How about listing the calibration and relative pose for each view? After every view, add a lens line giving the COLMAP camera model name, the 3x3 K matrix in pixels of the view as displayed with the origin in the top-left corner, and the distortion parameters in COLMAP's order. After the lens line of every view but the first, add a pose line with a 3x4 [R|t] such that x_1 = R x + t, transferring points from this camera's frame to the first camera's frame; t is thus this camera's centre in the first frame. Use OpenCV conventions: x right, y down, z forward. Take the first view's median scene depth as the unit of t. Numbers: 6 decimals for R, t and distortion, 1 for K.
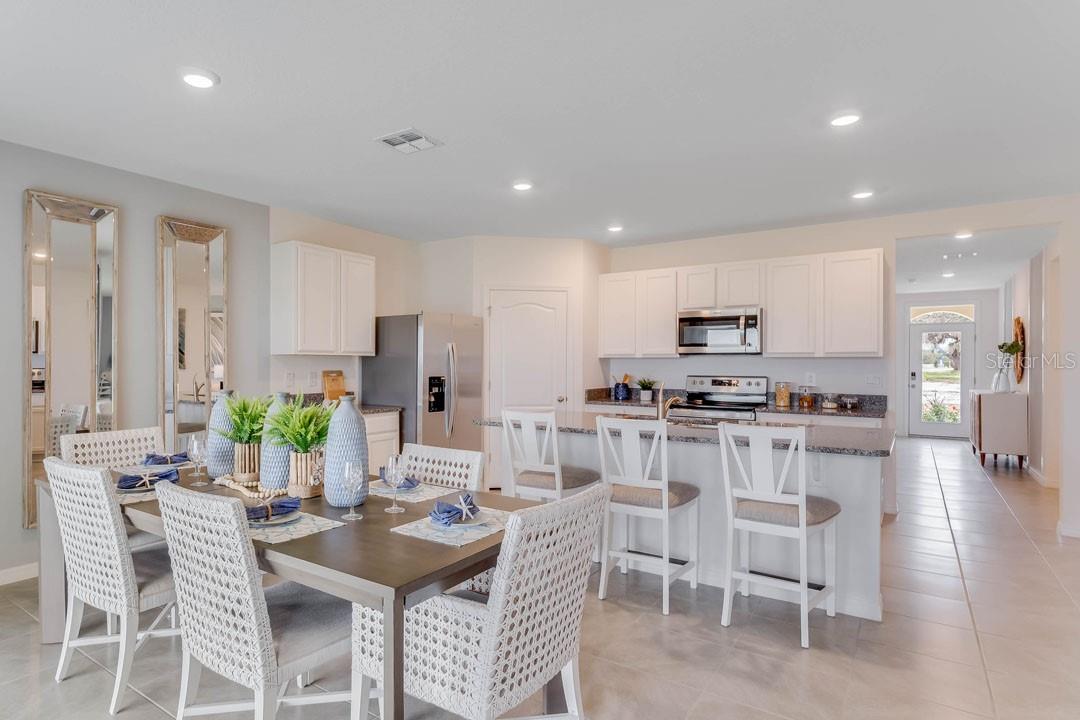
lens RADIAL K [[592.1, 0, 461.3], [0, 592.1, 365.0], [0, 0, 1]] dist [-0.001924, -0.002001]
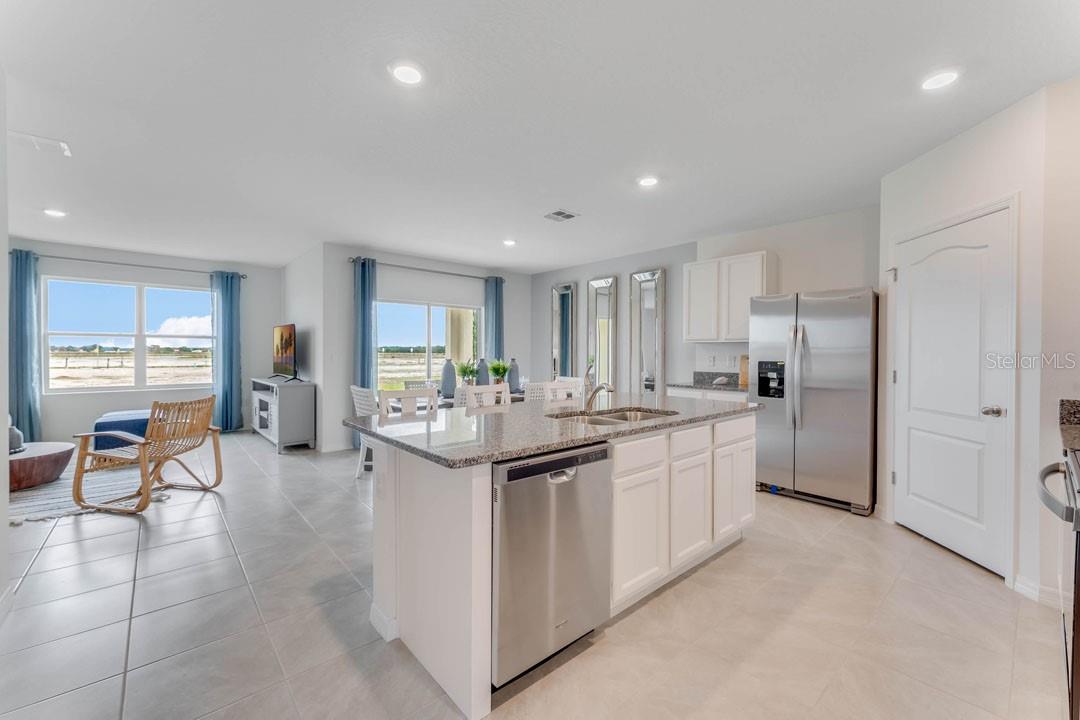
lens RADIAL K [[436.3, 0, 545.6], [0, 436.3, 355.2], [0, 0, 1]] dist [0.002875, 0.000062]
pose [[-0.188518, 0.003408, -0.982064, 0.634692], [-0.006511, 0.999968, 0.004720, 0.007204], [0.982048, 0.007284, -0.188489, 0.667280]]
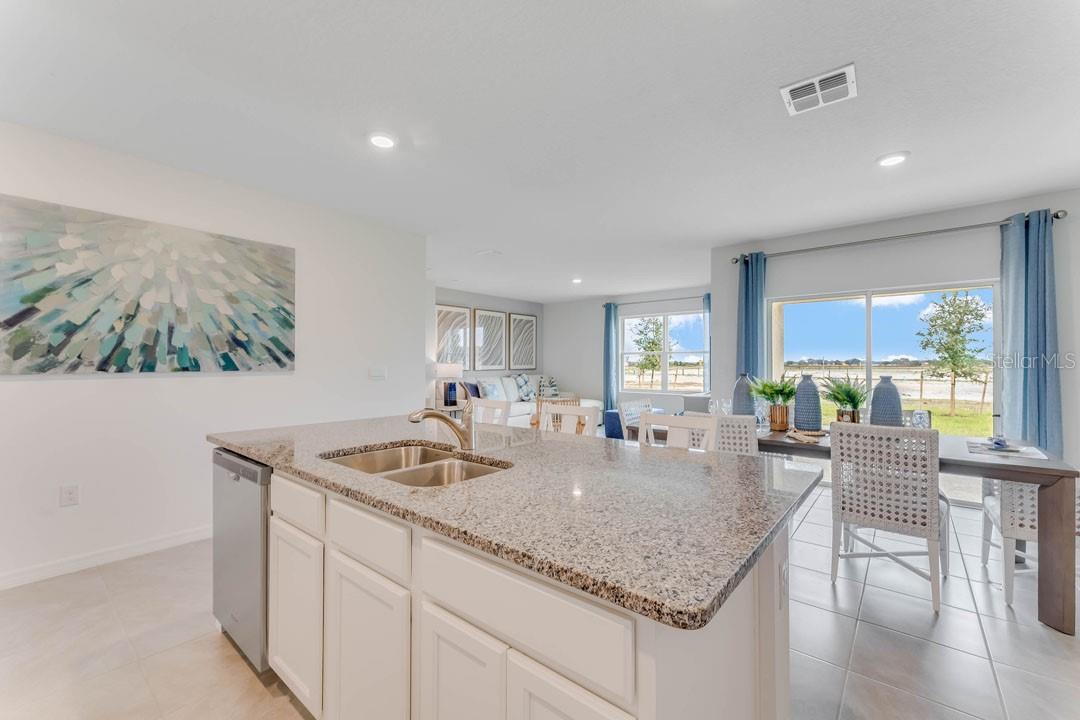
lens RADIAL K [[433.0, 0, 540.0], [0, 433.0, 360.0], [0, 0, 1]] dist [0.000138, 0.000178]
pose [[-0.998766, -0.003972, 0.049510, 0.145016], [-0.004224, 0.999979, -0.004979, 0.004635], [-0.049489, -0.005182, -0.998761, 0.906337]]
